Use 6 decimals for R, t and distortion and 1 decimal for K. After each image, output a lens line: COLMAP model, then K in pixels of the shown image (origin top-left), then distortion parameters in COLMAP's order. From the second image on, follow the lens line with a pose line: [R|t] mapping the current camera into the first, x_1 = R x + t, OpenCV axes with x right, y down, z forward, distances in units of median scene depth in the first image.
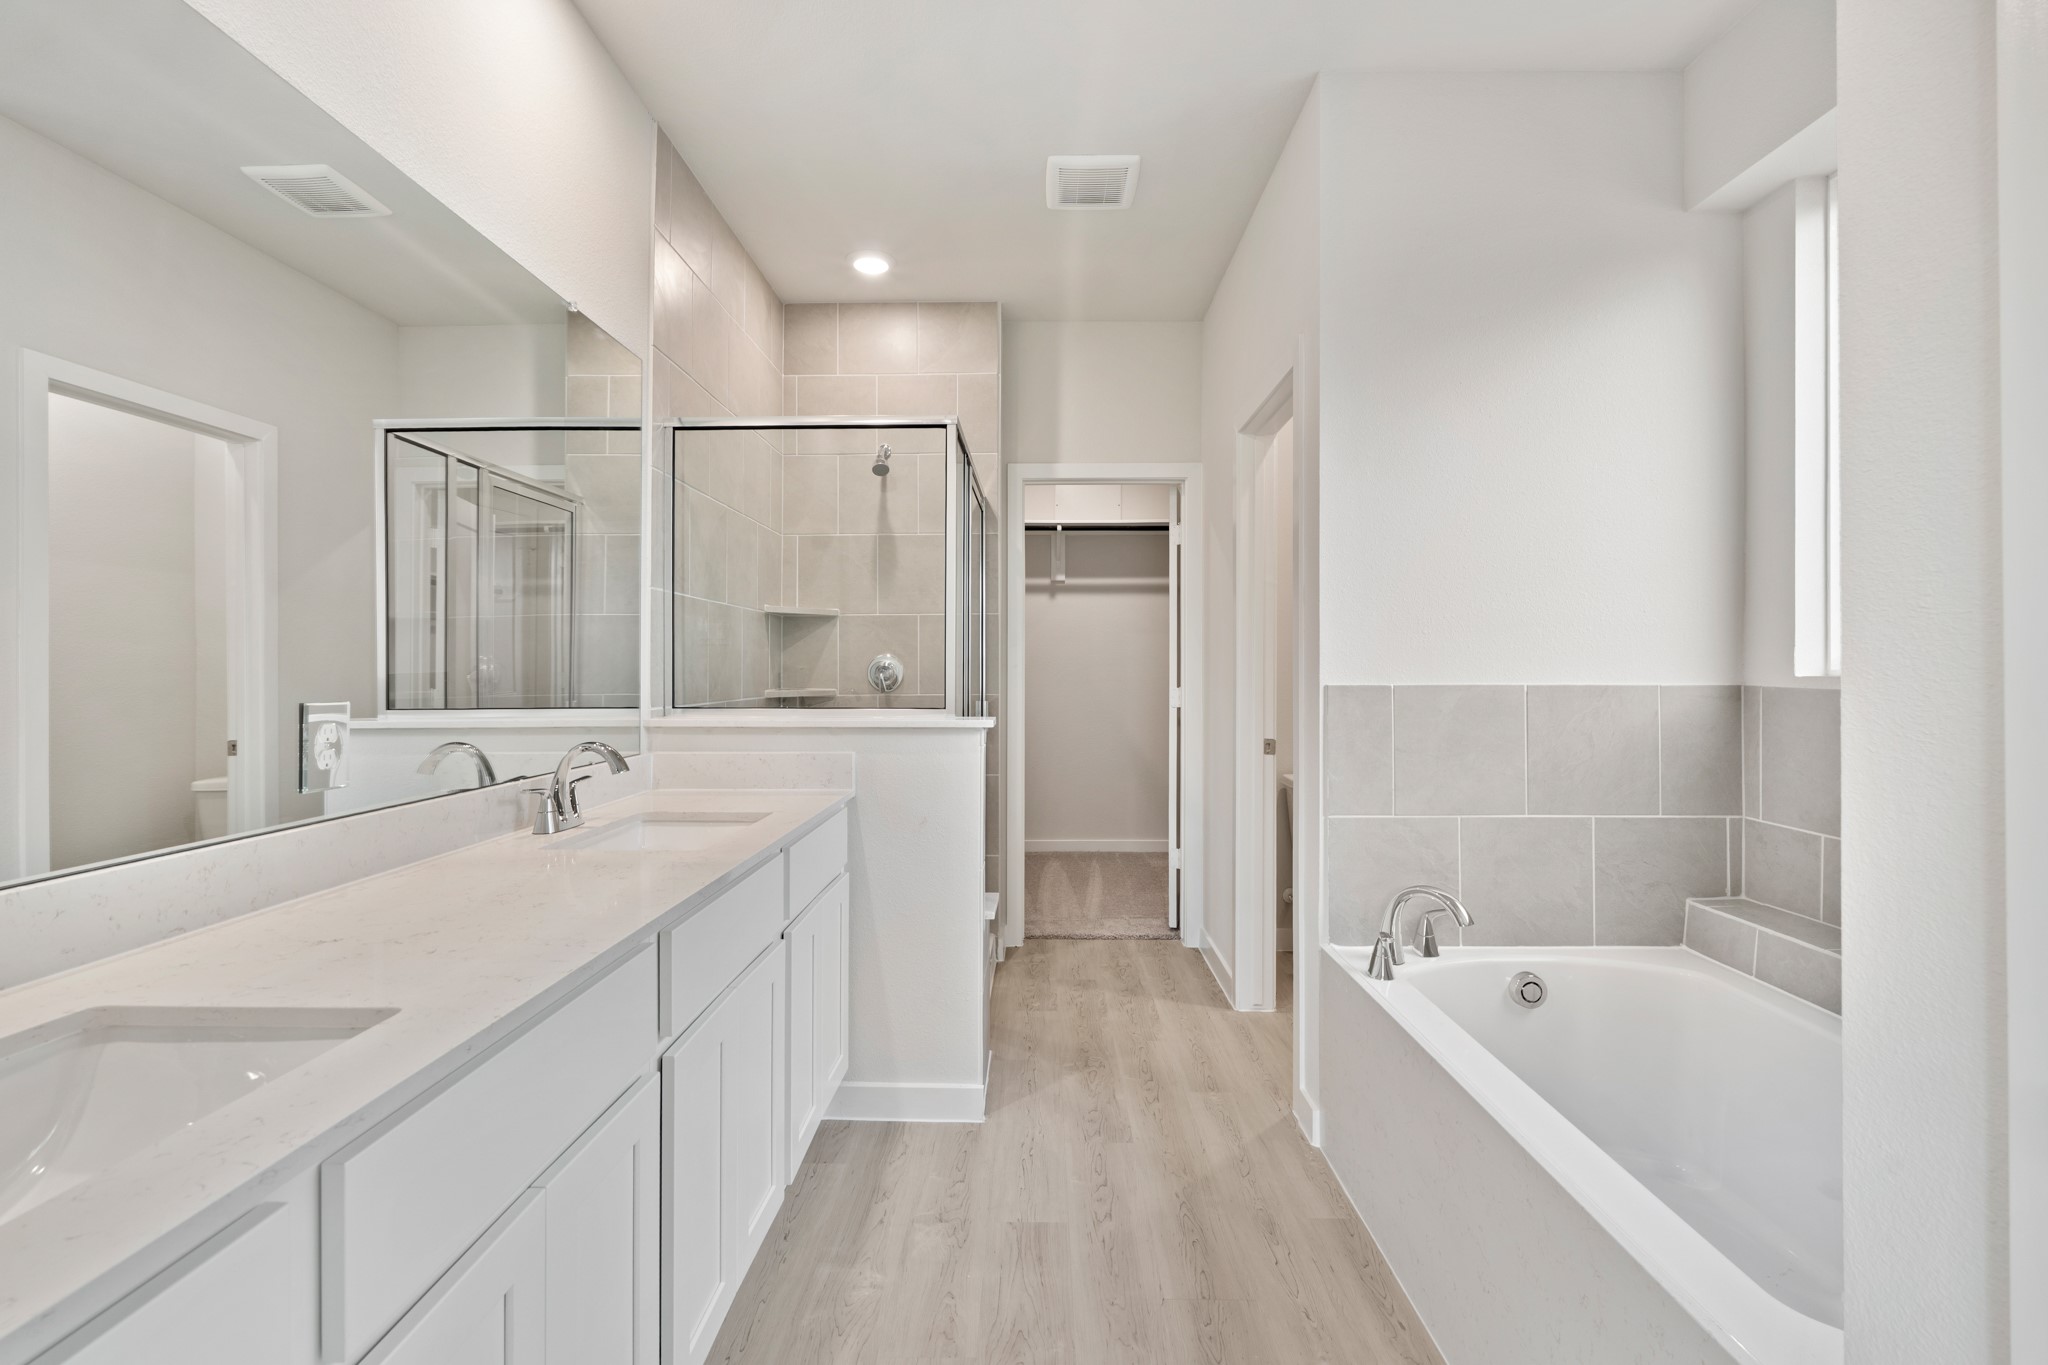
lens RADIAL K [[901.5, 0, 1013.9], [0, 901.5, 658.7], [0, 0, 1]] dist [-0.005105, 0.000298]
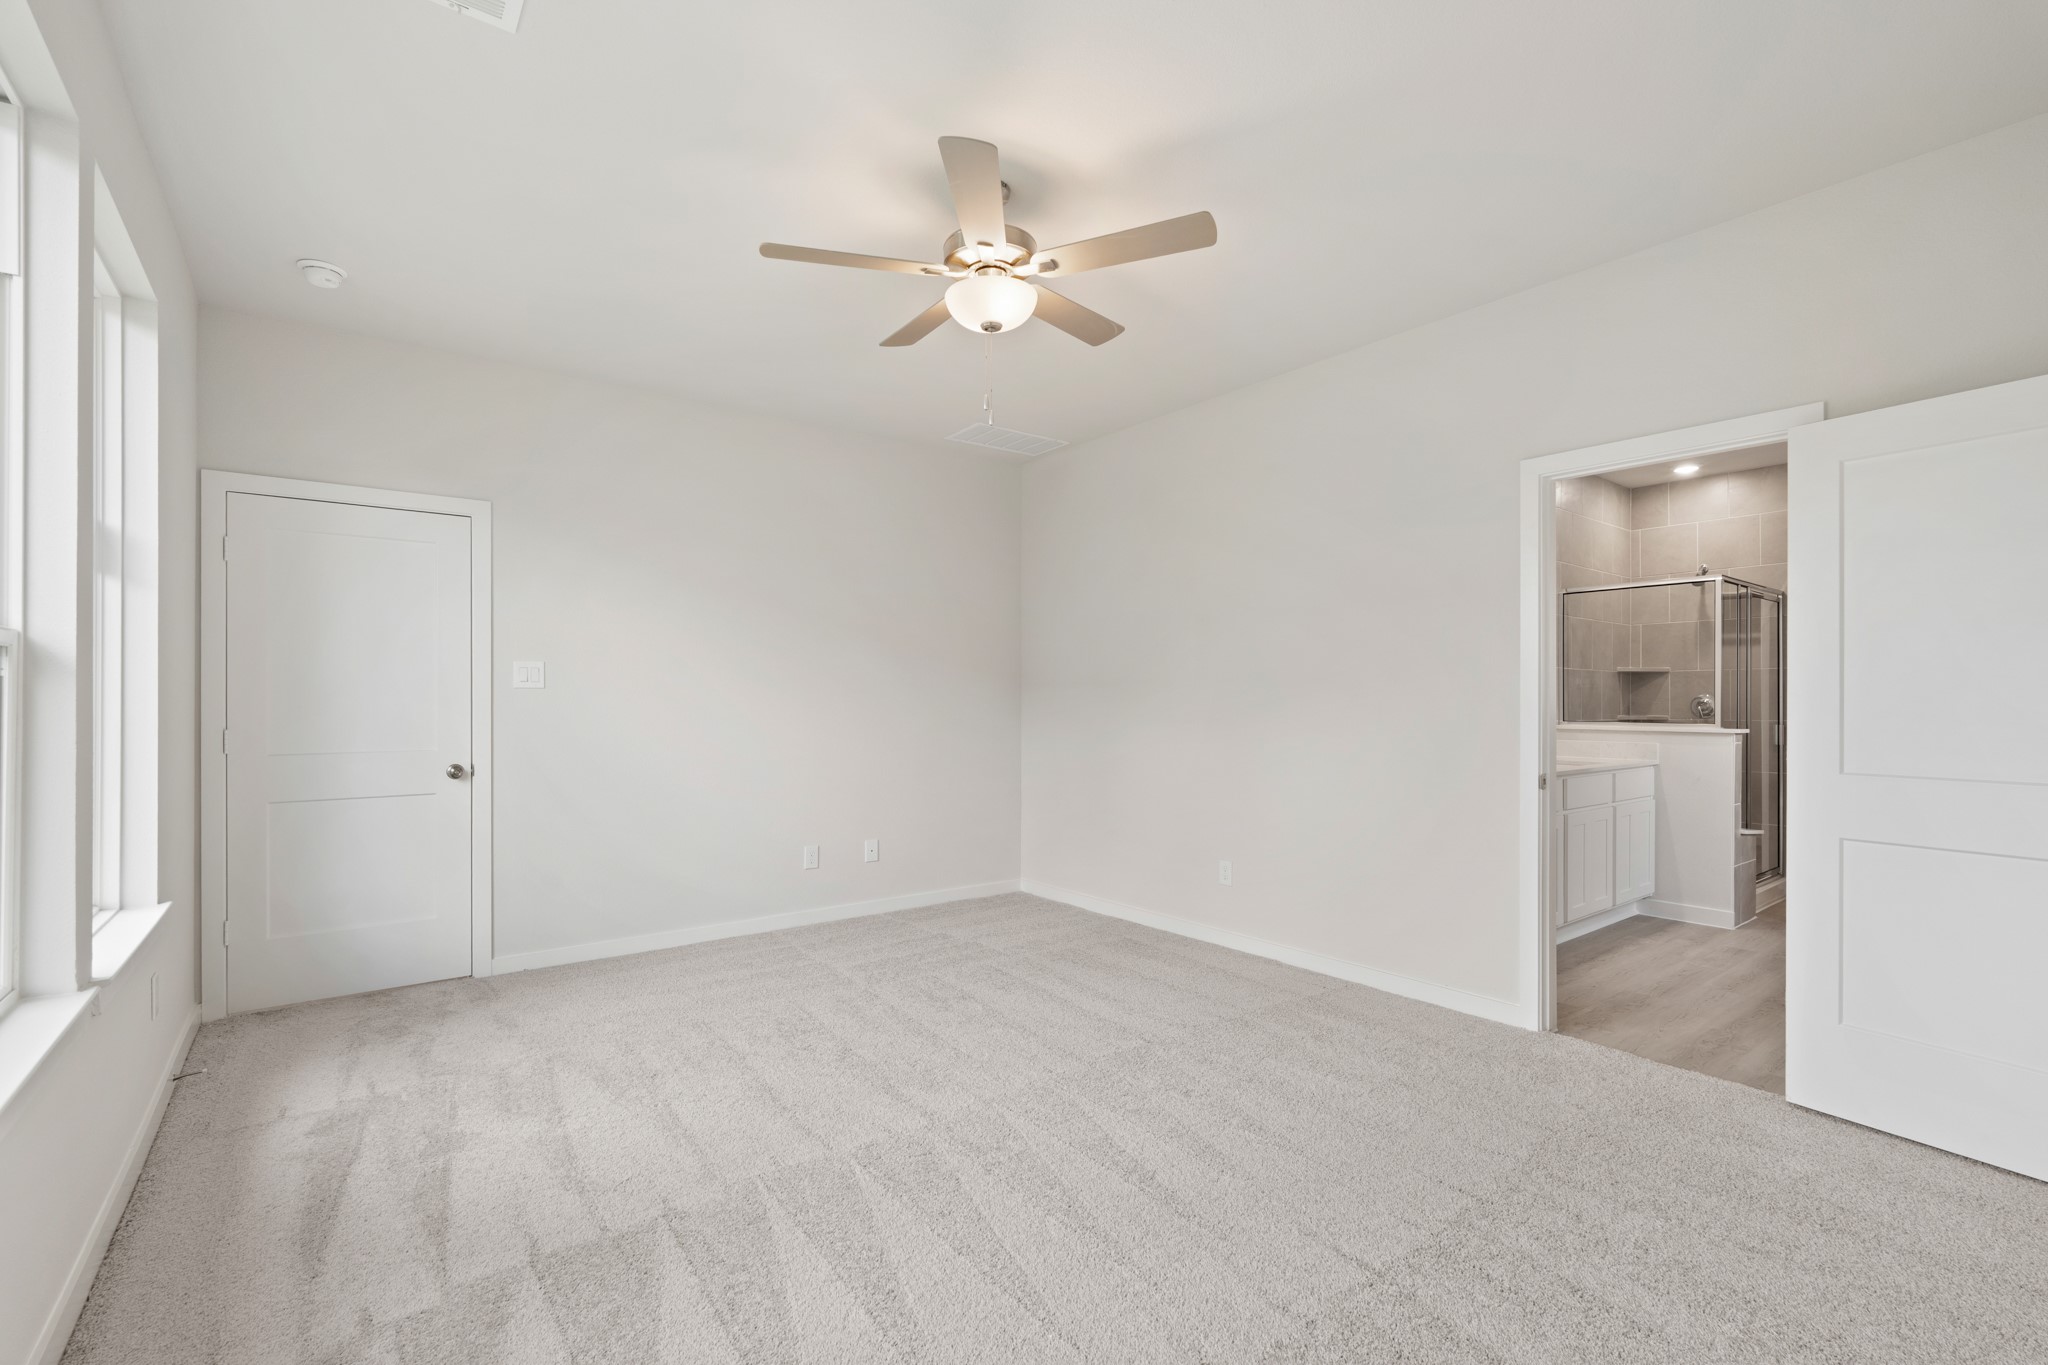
lens RADIAL K [[898.6, 0, 1018.0], [0, 898.6, 688.9], [0, 0, 1]] dist [-0.003622, 0.000544]
pose [[0.626616, -0.006559, -0.779301, 0.401508], [0.000752, 0.999969, -0.007812, -0.005104], [0.779328, 0.004309, 0.626601, -1.143829]]
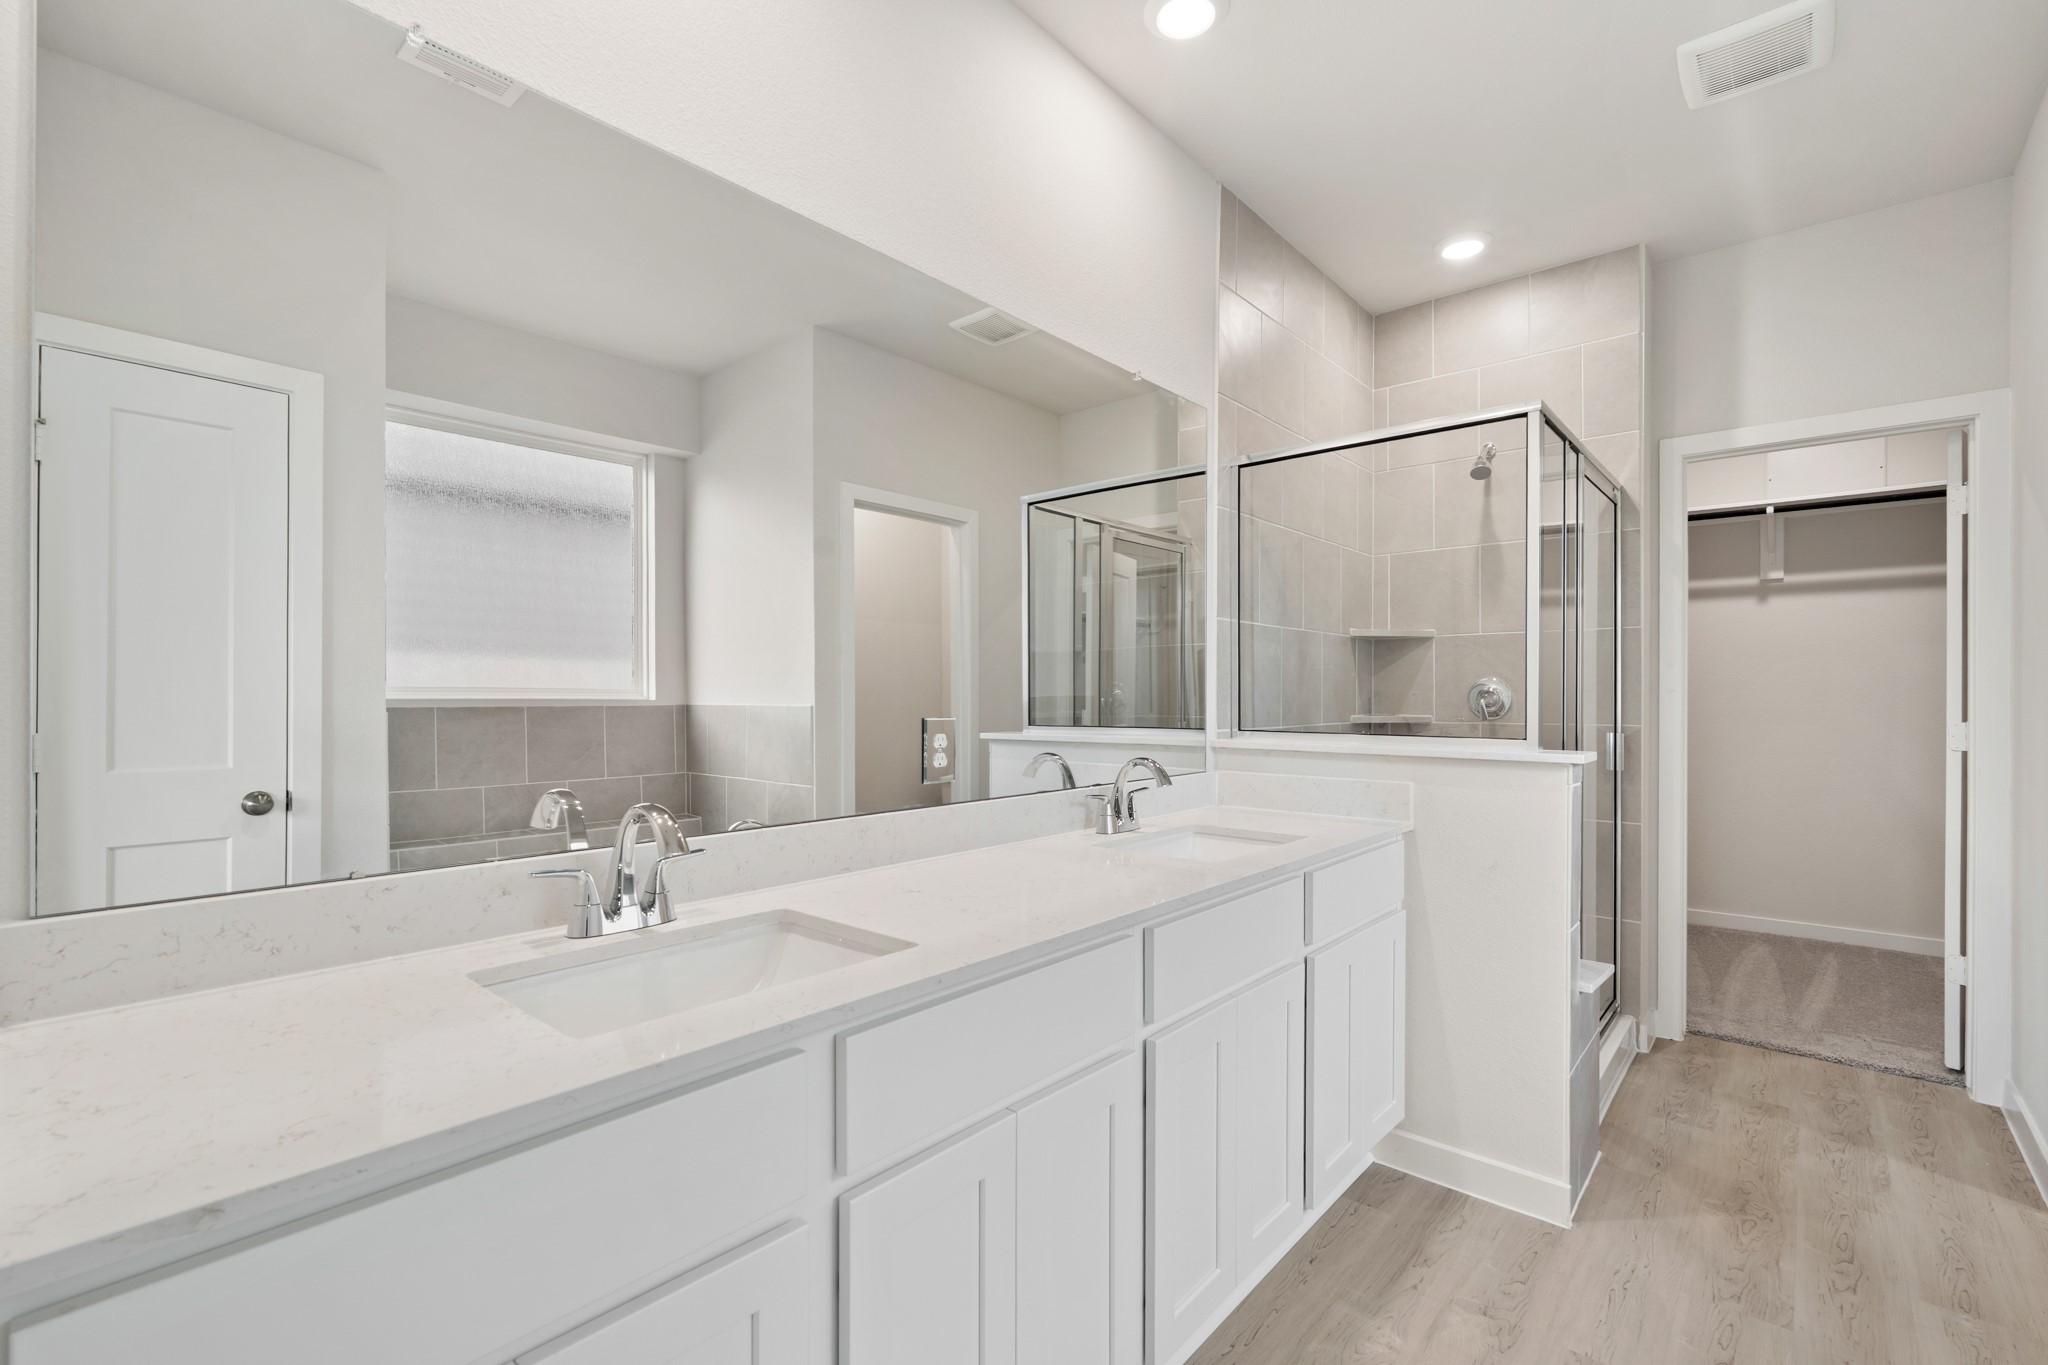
lens RADIAL K [[898.6, 0, 1018.0], [0, 898.6, 688.9], [0, 0, 1]] dist [-0.003622, 0.000544]
pose [[0.768077, -0.001230, -0.640357, 0.080975], [0.004991, 0.999979, 0.004065, 0.000237], [0.640339, -0.006318, 0.768067, 0.016584]]
